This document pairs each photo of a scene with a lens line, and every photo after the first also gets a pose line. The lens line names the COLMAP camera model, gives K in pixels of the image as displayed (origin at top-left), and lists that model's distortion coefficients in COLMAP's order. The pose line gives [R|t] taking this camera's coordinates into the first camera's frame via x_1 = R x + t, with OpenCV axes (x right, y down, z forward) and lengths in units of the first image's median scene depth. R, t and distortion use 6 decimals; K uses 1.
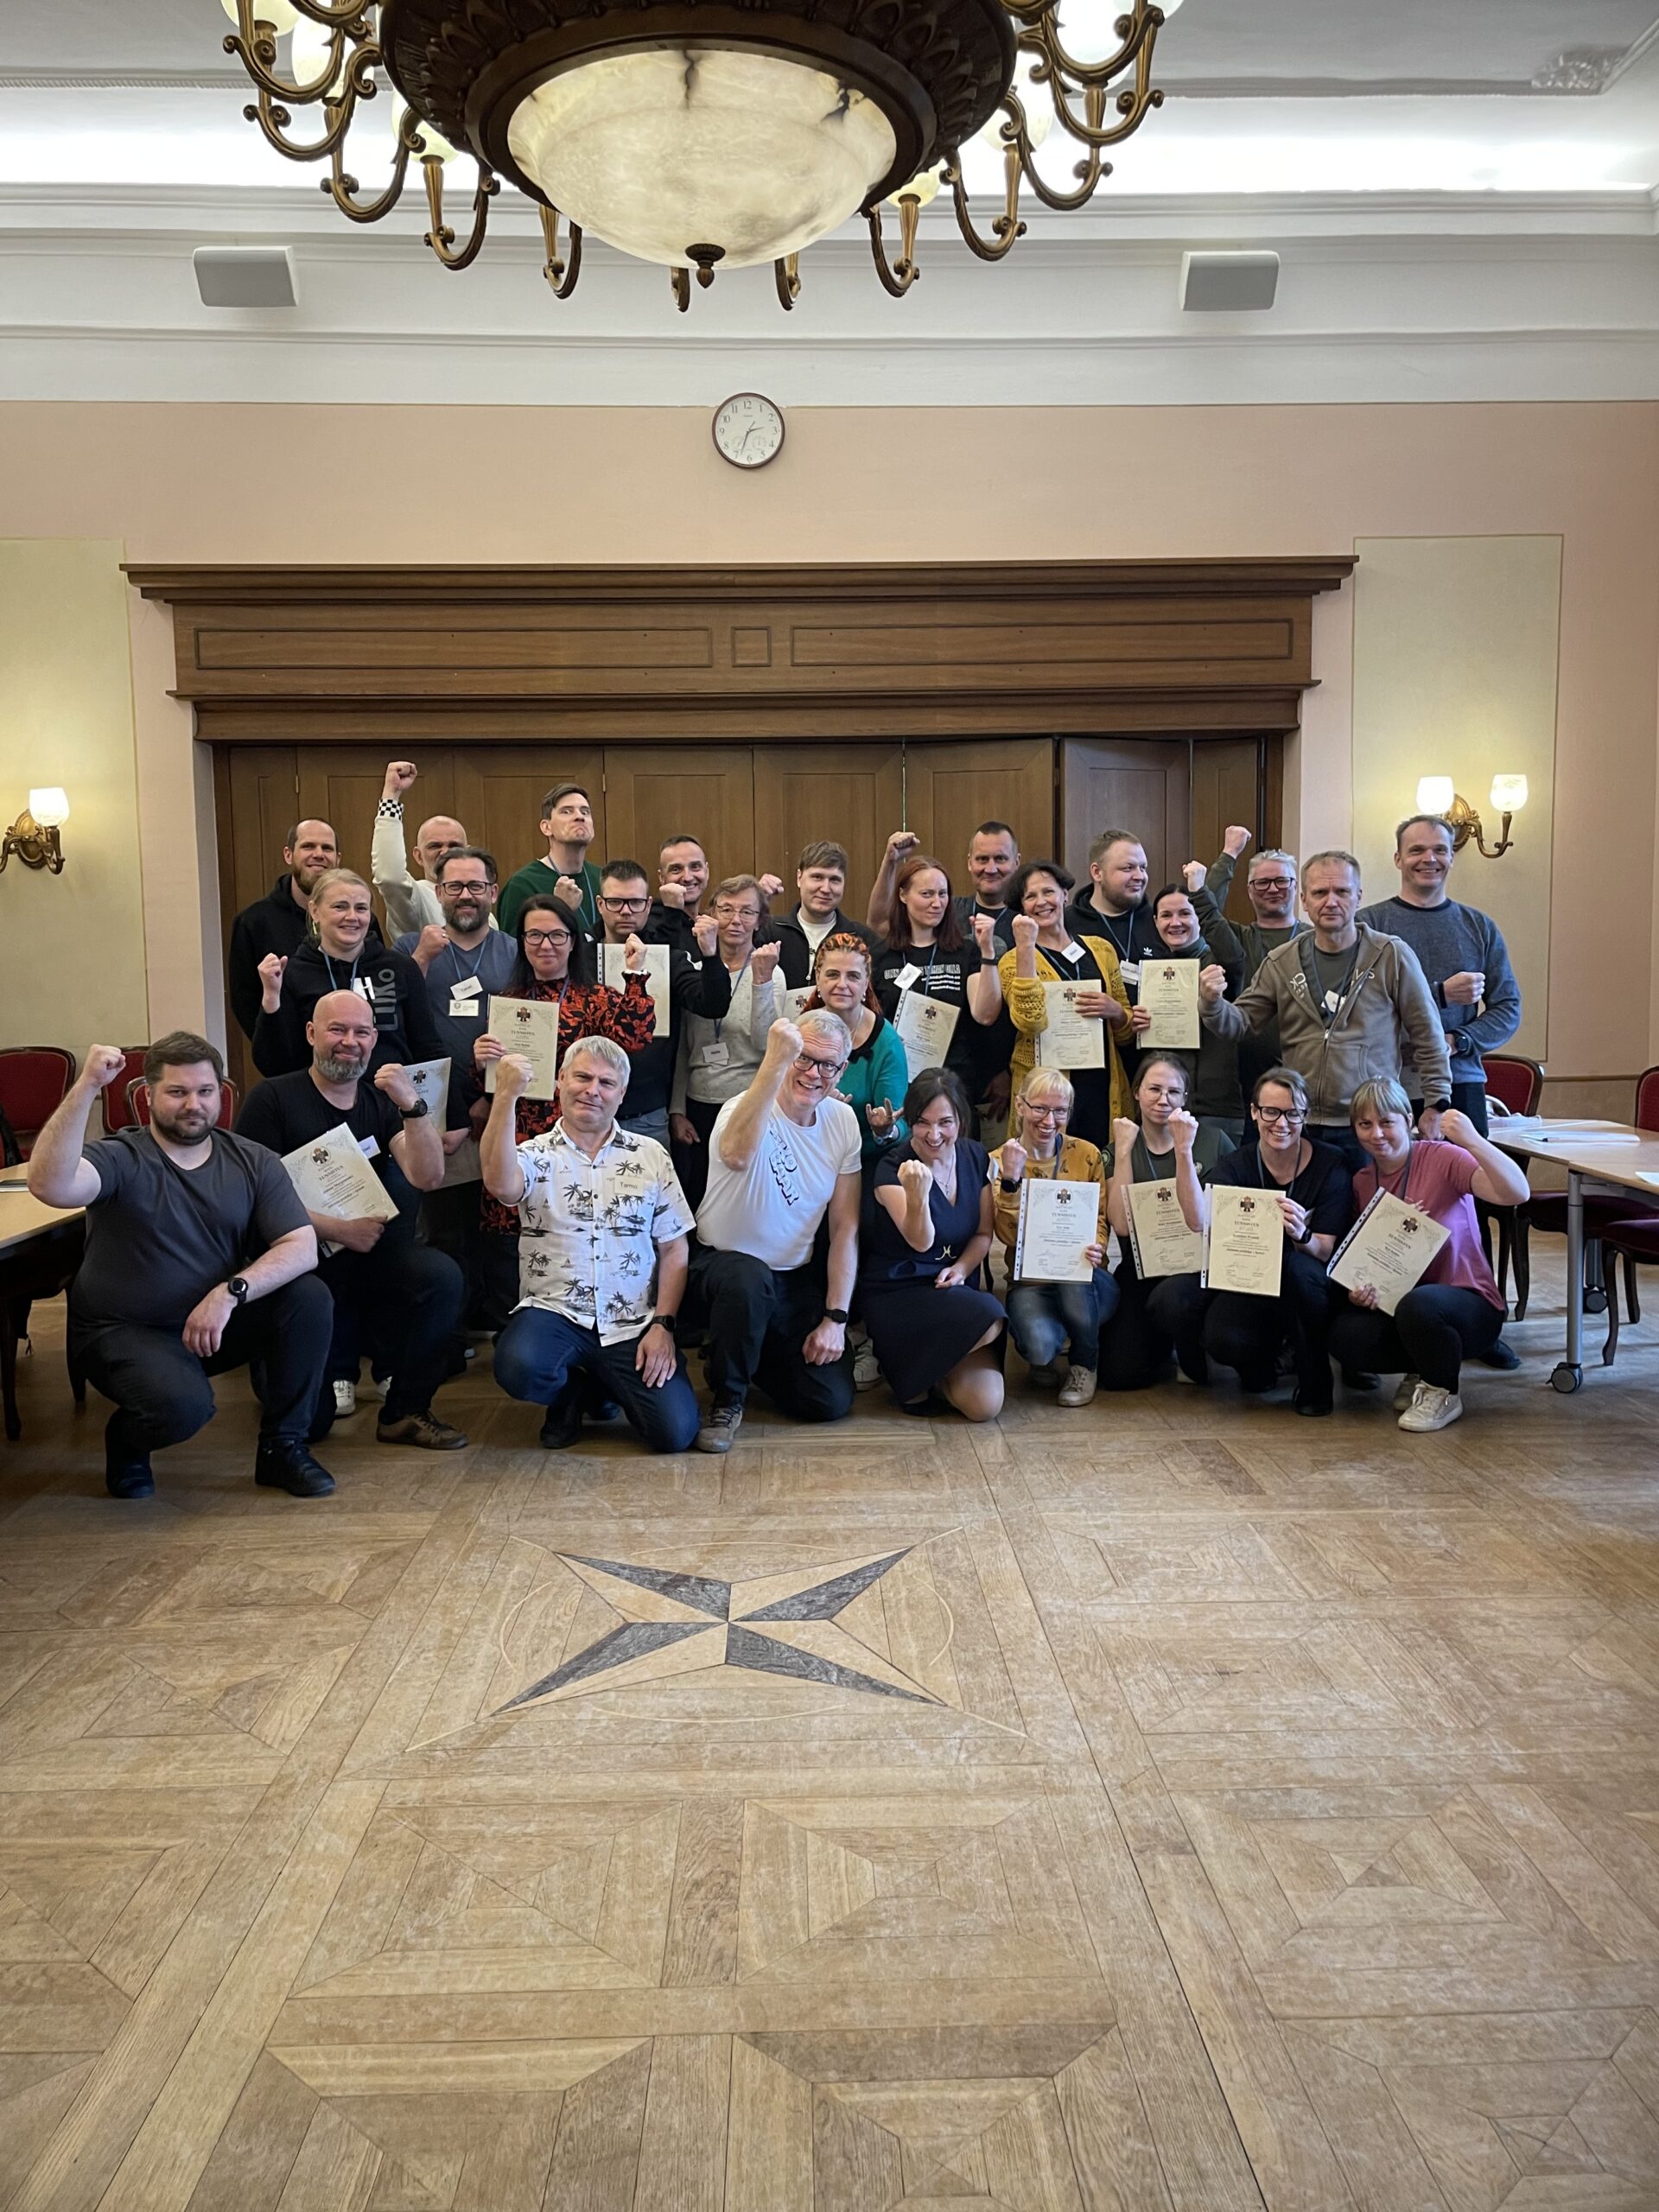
lens RADIAL K [[1659.7, 0, 835.4], [0, 1659.7, 1093.0], [0, 0, 1]] dist [0.073890, -0.090388]
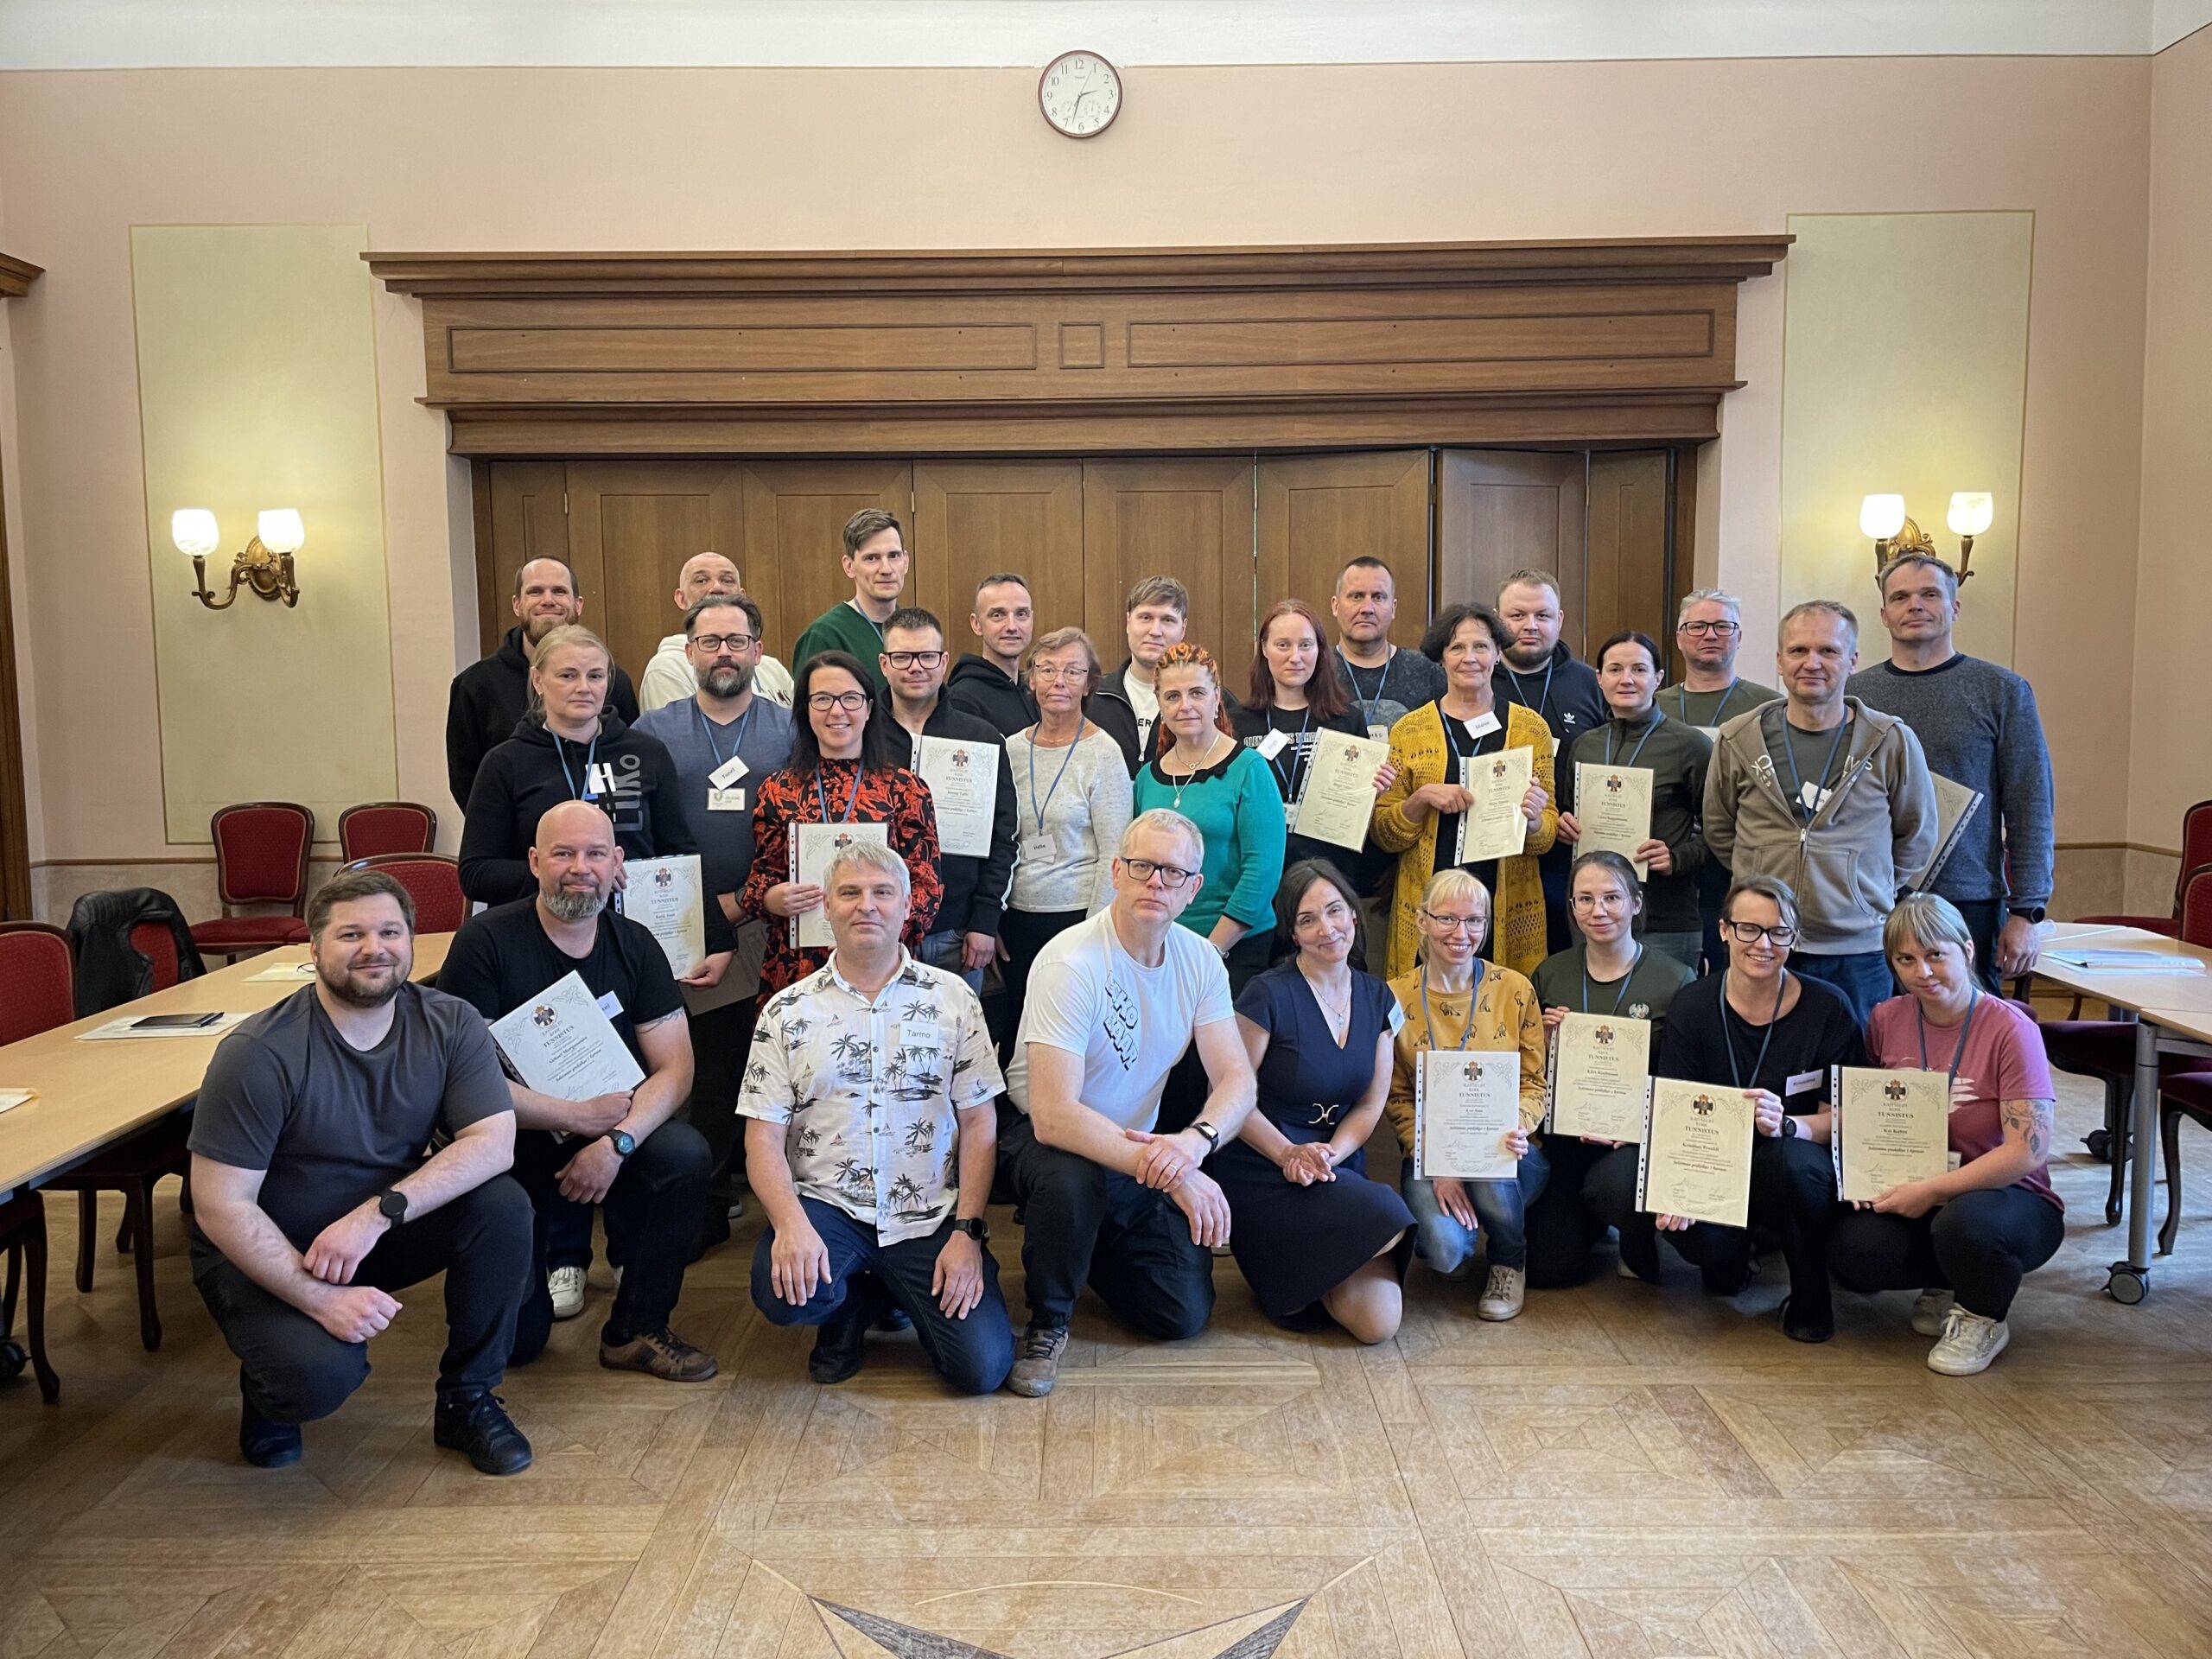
lens RADIAL K [[1659.7, 0, 1104.7], [0, 1659.7, 808.0], [0, 0, 1]] dist [0.073890, -0.090388]
pose [[0.999467, 0.005755, -0.032140, -0.017079], [-0.005468, 0.999944, 0.009023, -0.065229], [0.032190, -0.008842, 0.999443, 0.245702]]
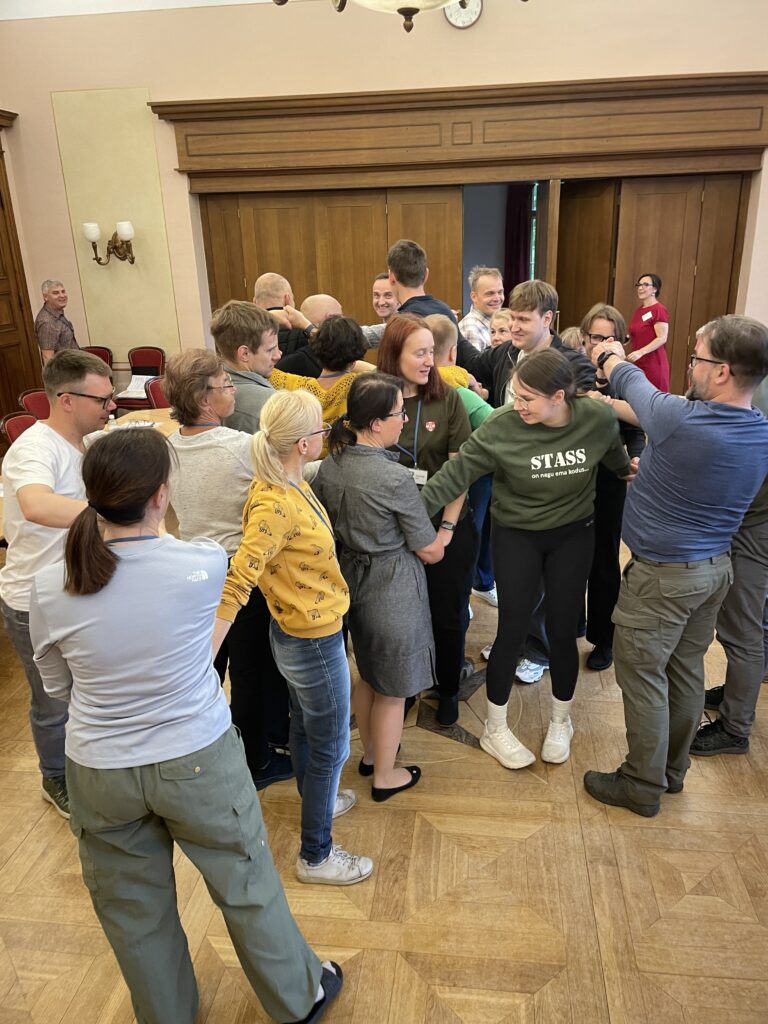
lens RADIAL K [[768.3, 0, 398.8], [0, 768.3, 508.7], [0, 0, 1]] dist [0.073890, -0.090388]
pose [[0.989321, 0.035392, -0.141391, 0.034817], [0.001913, 0.966835, 0.255395, -0.150340], [0.145741, -0.252938, 0.956442, 0.060535]]
